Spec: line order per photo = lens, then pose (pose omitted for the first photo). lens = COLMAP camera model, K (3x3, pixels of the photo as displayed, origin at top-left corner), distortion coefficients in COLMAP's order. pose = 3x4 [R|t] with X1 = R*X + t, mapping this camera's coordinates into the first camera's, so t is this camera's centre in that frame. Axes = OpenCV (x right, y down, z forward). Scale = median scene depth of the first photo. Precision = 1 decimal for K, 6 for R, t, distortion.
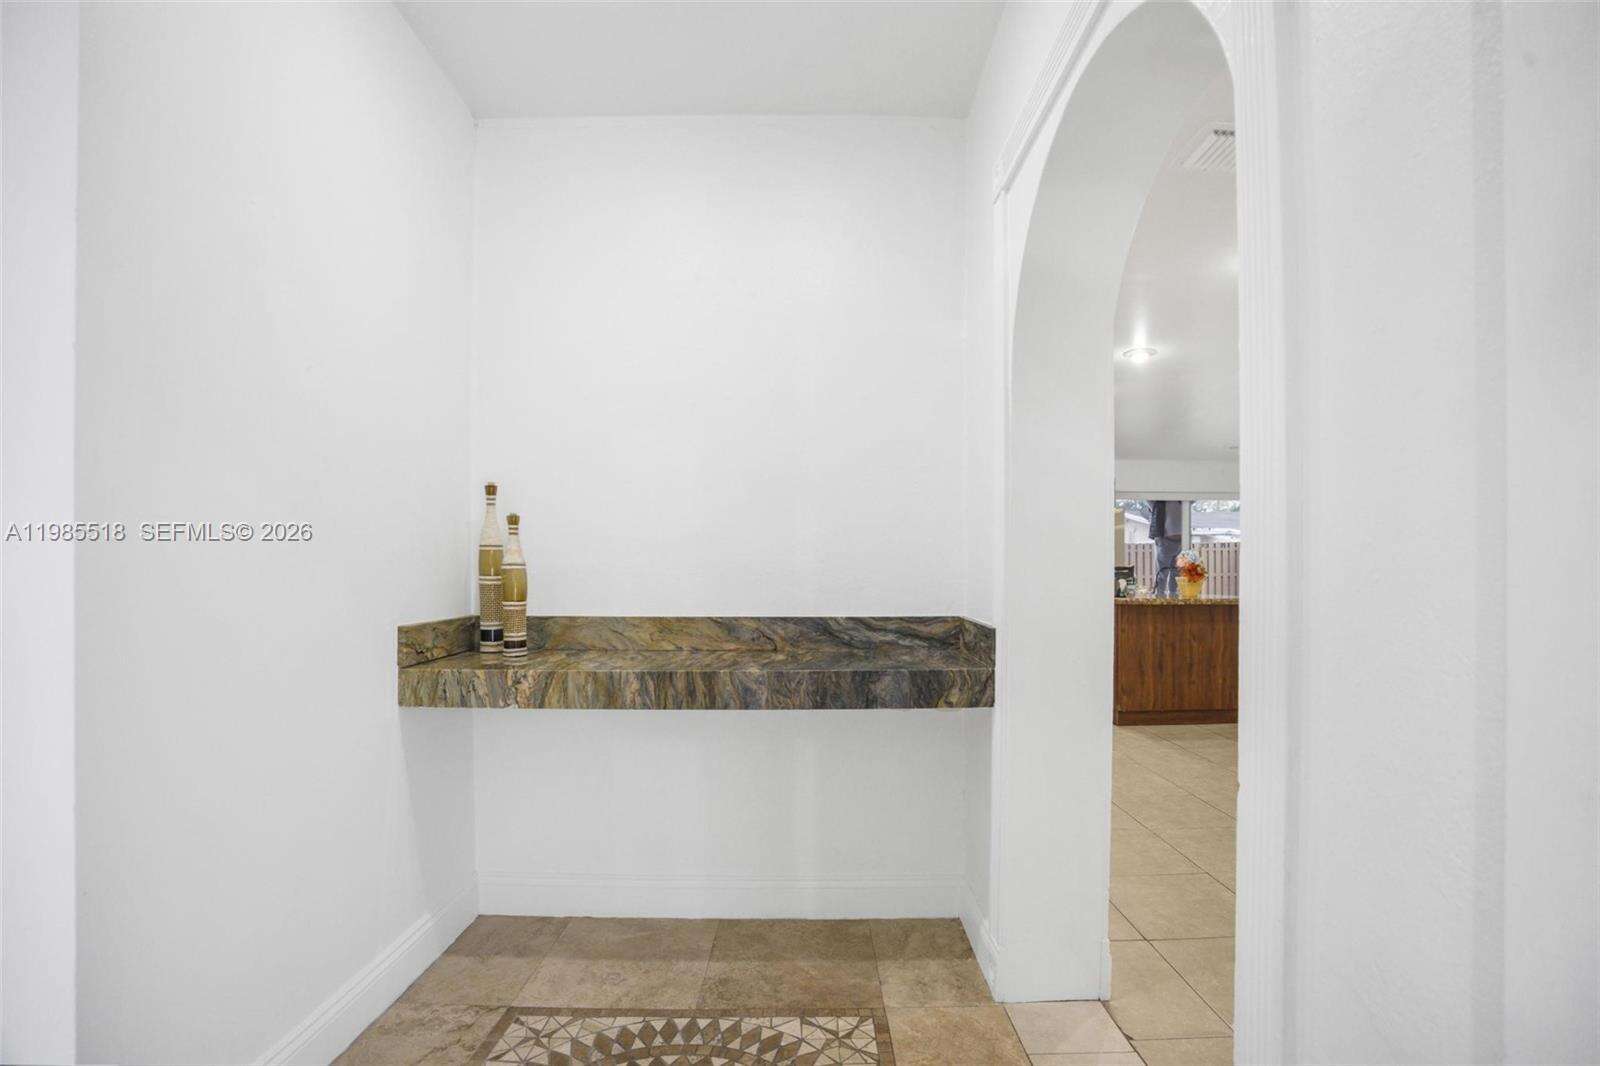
lens RADIAL K [[704.6, 0, 833.0], [0, 704.6, 577.5], [0, 0, 1]] dist [-0.023354, 0.000185]
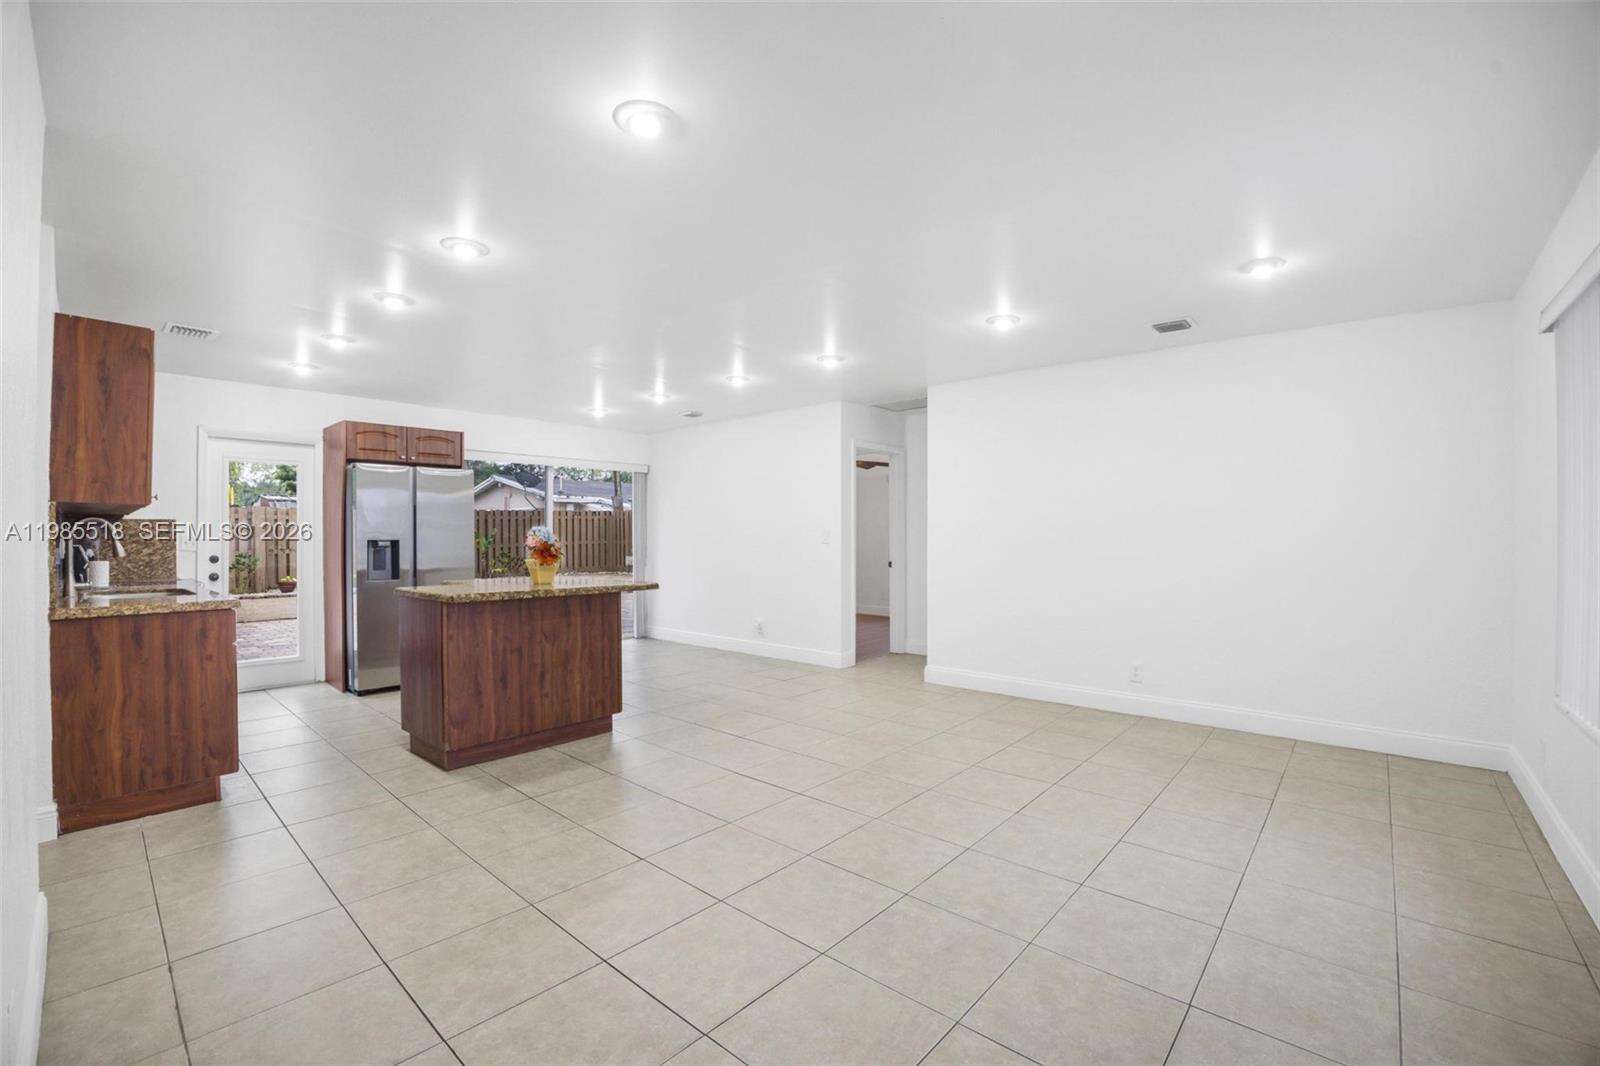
lens RADIAL K [[704.6, 0, 778.9], [0, 704.6, 539.5], [0, 0, 1]] dist [-0.023354, 0.000185]
pose [[0.725068, -0.007518, 0.688637, 0.163886], [0.009852, 0.999951, 0.000545, -0.021650], [-0.688607, 0.006389, 0.725106, 0.249696]]
